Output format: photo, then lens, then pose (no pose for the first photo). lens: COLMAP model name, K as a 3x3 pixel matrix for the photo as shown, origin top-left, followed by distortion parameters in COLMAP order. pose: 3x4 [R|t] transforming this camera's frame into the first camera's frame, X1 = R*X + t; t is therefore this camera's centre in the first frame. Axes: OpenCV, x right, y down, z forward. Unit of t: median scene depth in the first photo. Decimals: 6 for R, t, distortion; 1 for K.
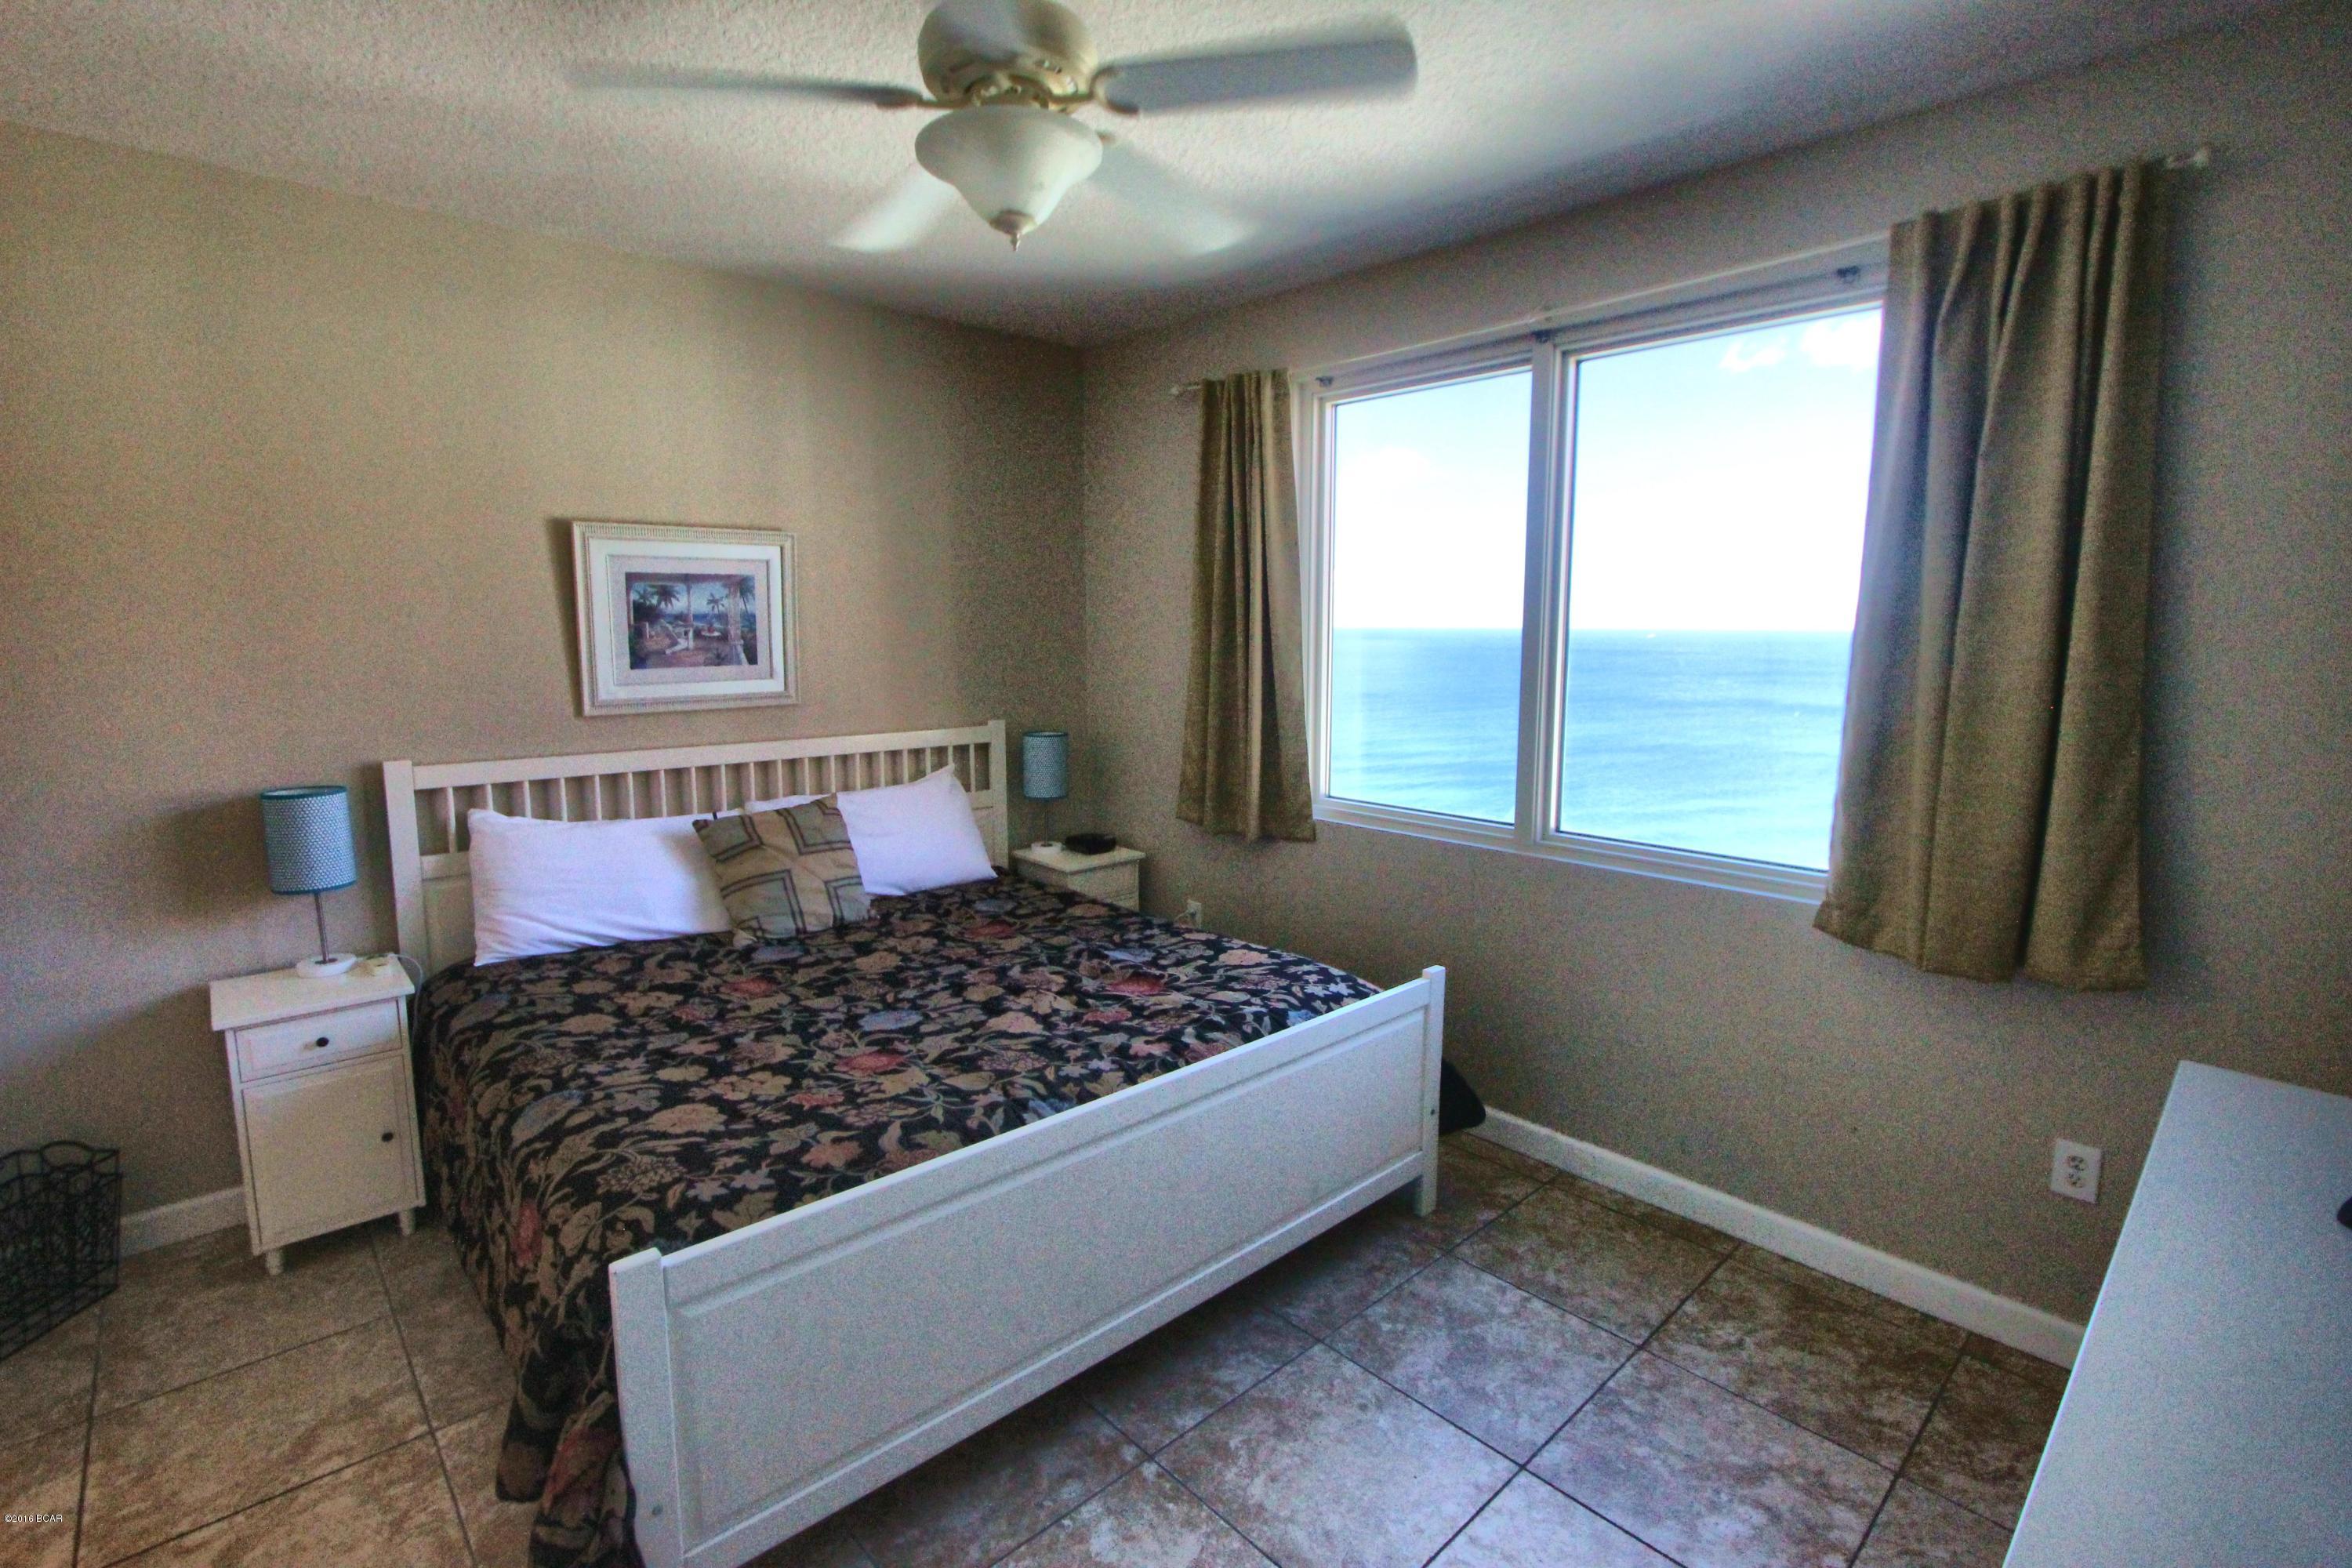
lens RADIAL K [[1078.8, 0, 1180.4], [0, 1078.8, 775.3], [0, 0, 1]] dist [-0.017649, 0.002718]
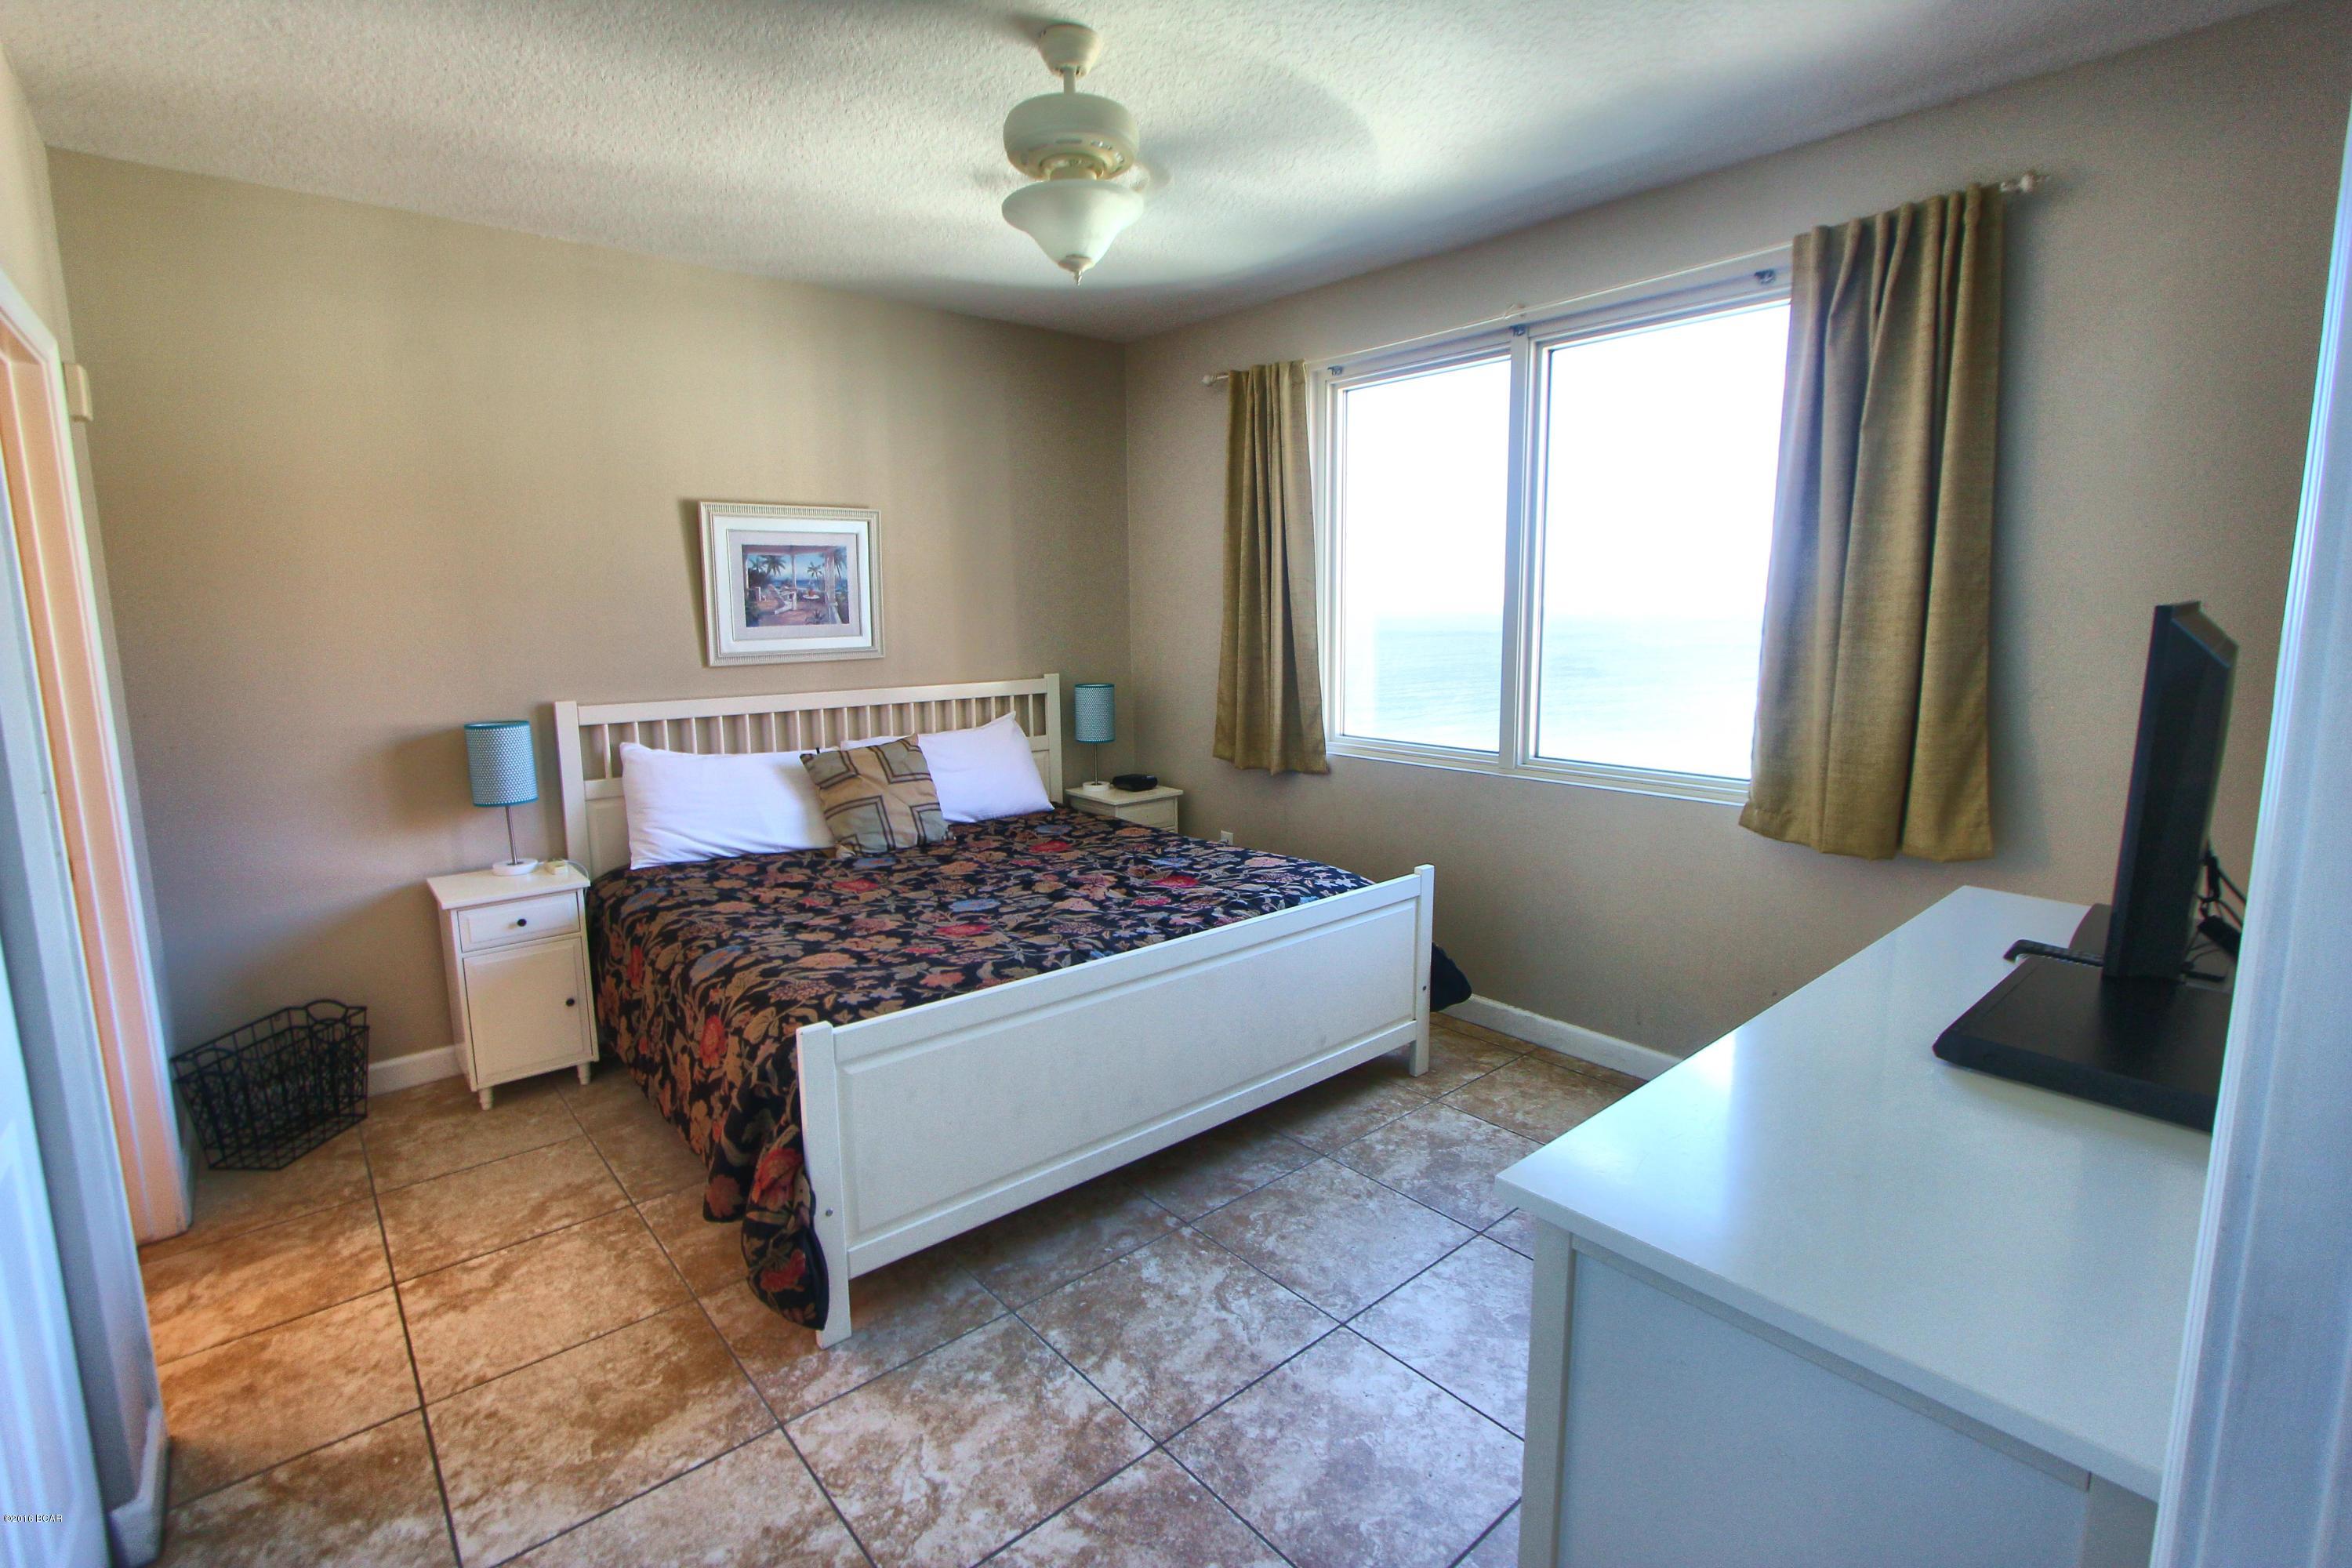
lens RADIAL K [[1078.8, 0, 1181.3], [0, 1078.8, 777.0], [0, 0, 1]] dist [-0.017649, 0.002718]
pose [[0.999321, -0.005833, -0.036375, 0.010948], [0.006507, 0.999809, 0.018453, 0.058177], [0.036260, -0.018677, 0.999168, -0.205754]]
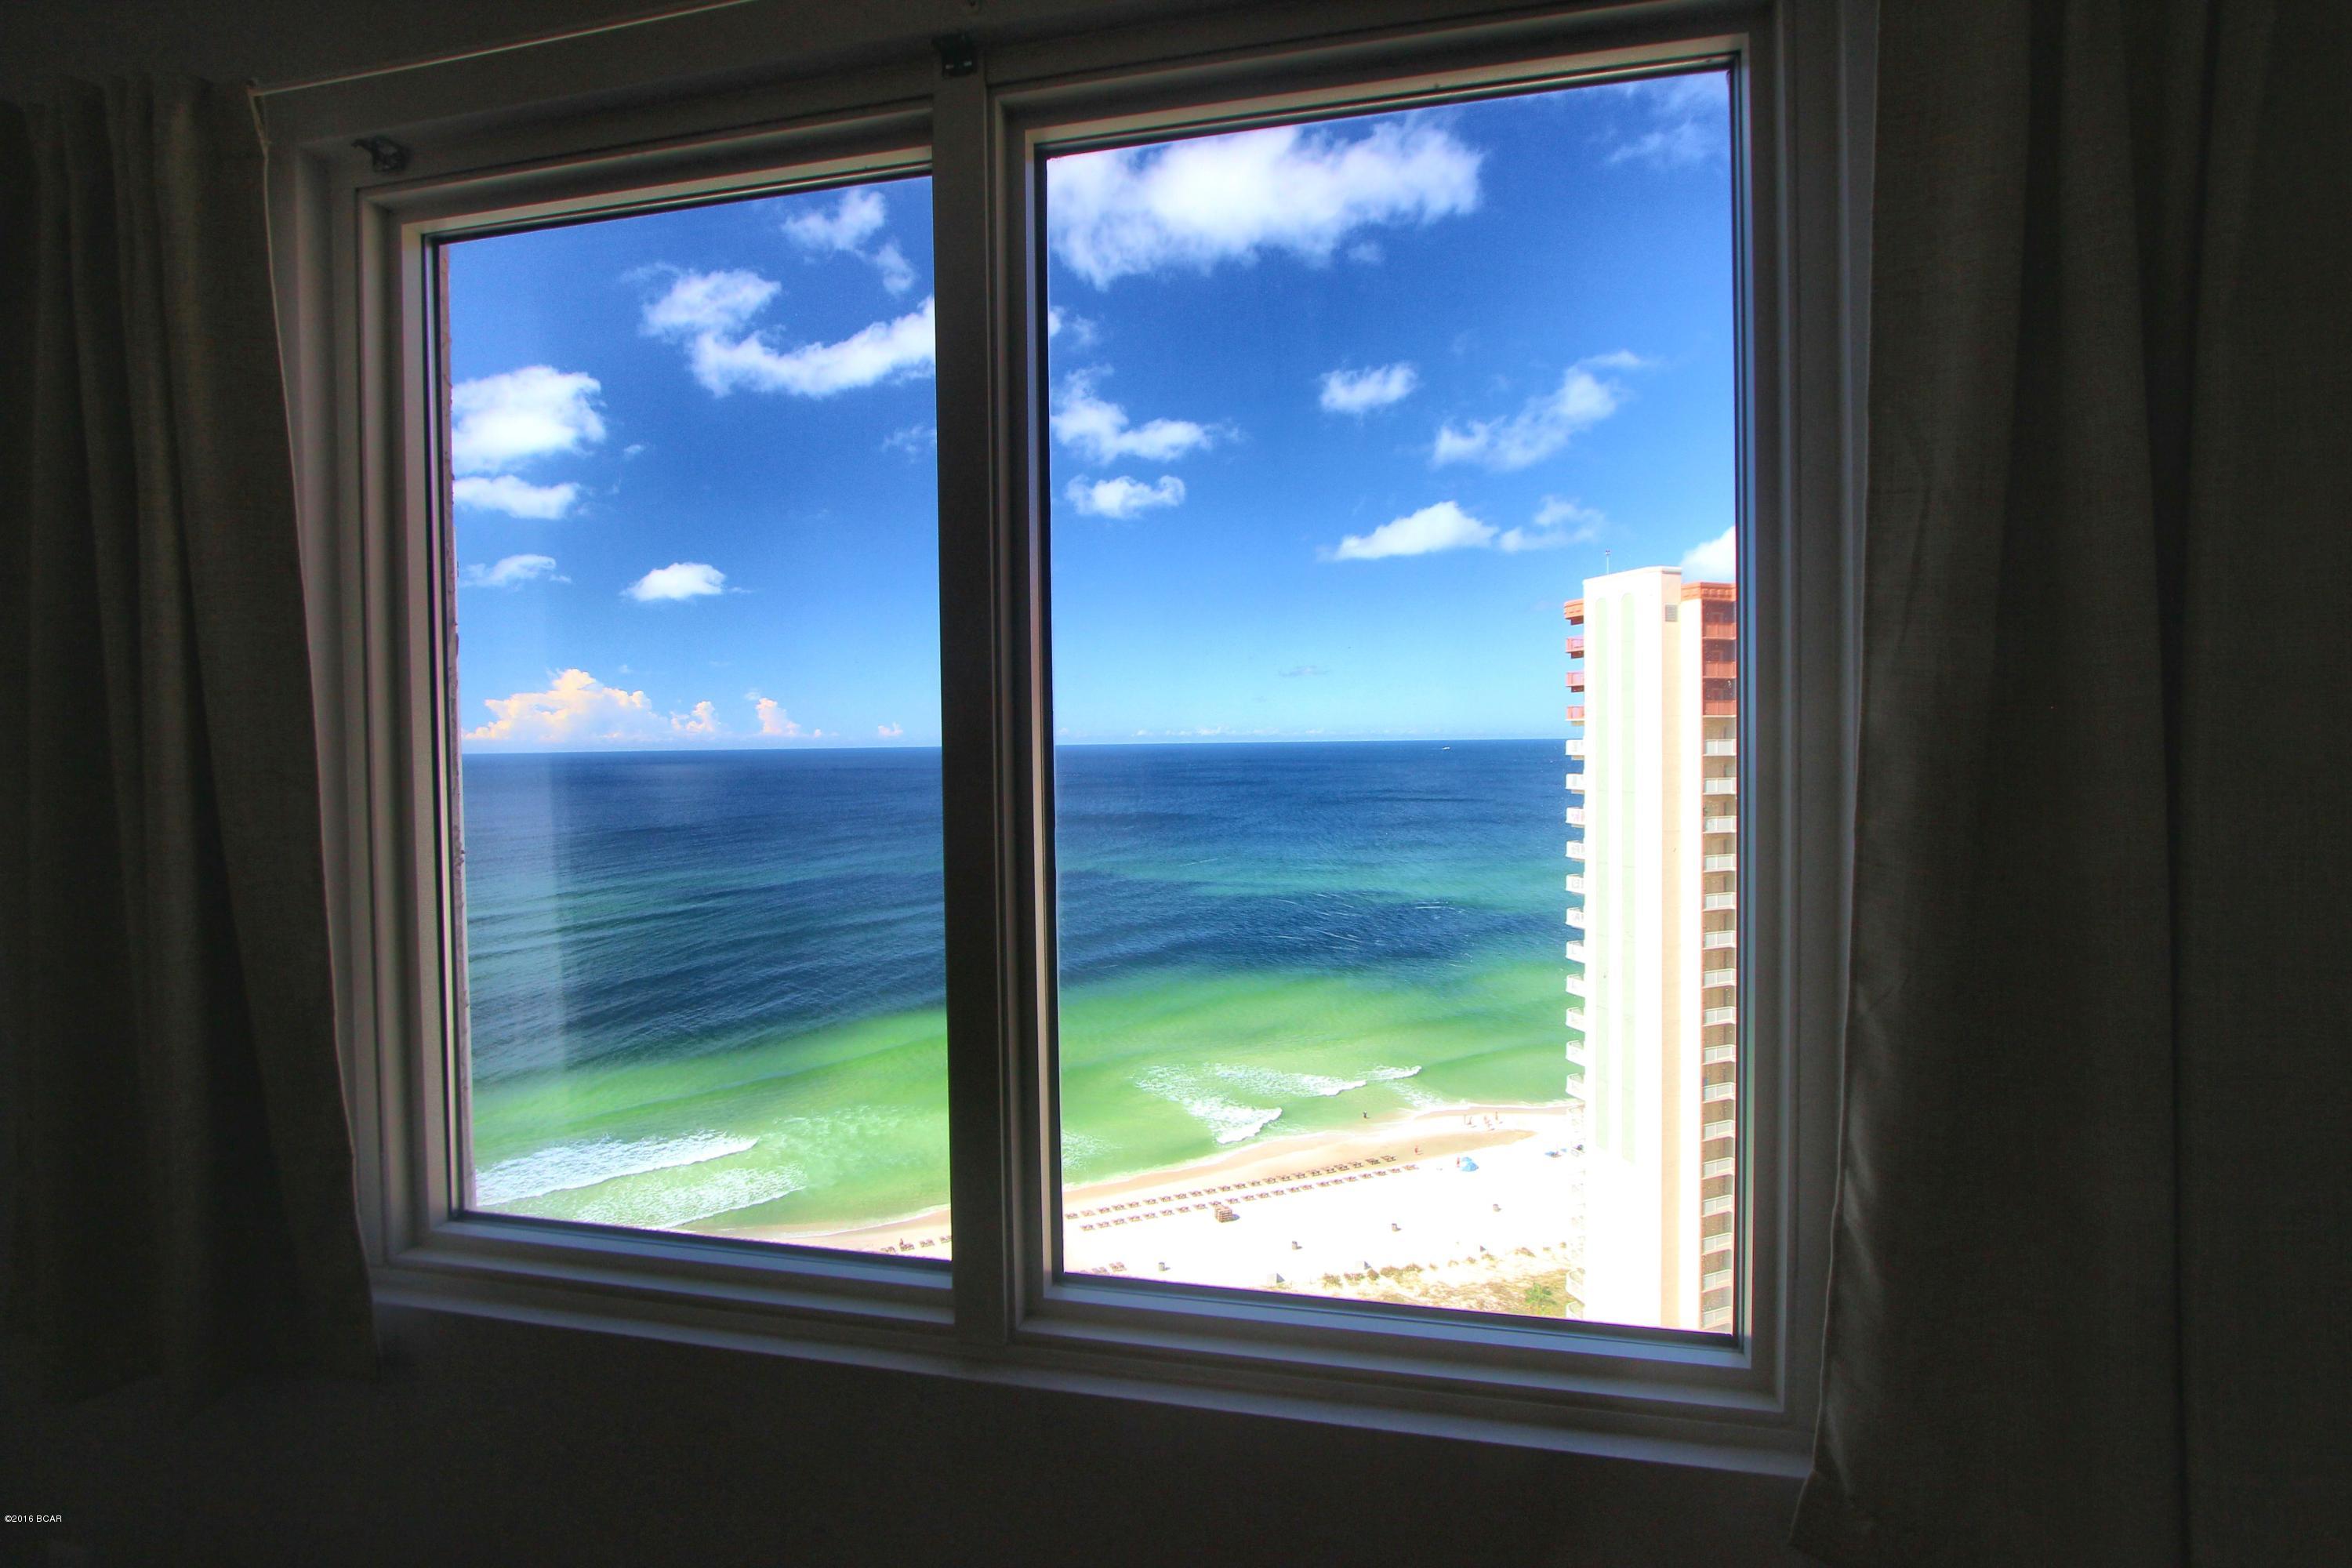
lens RADIAL K [[1078.8, 0, 1192.8], [0, 1078.8, 764.1], [0, 0, 1]] dist [-0.017649, 0.002718]
pose [[0.826694, -0.025268, 0.562084, 0.194682], [0.094521, 0.991031, -0.094467, -0.115003], [-0.554655, 0.131224, 0.821668, 0.712812]]
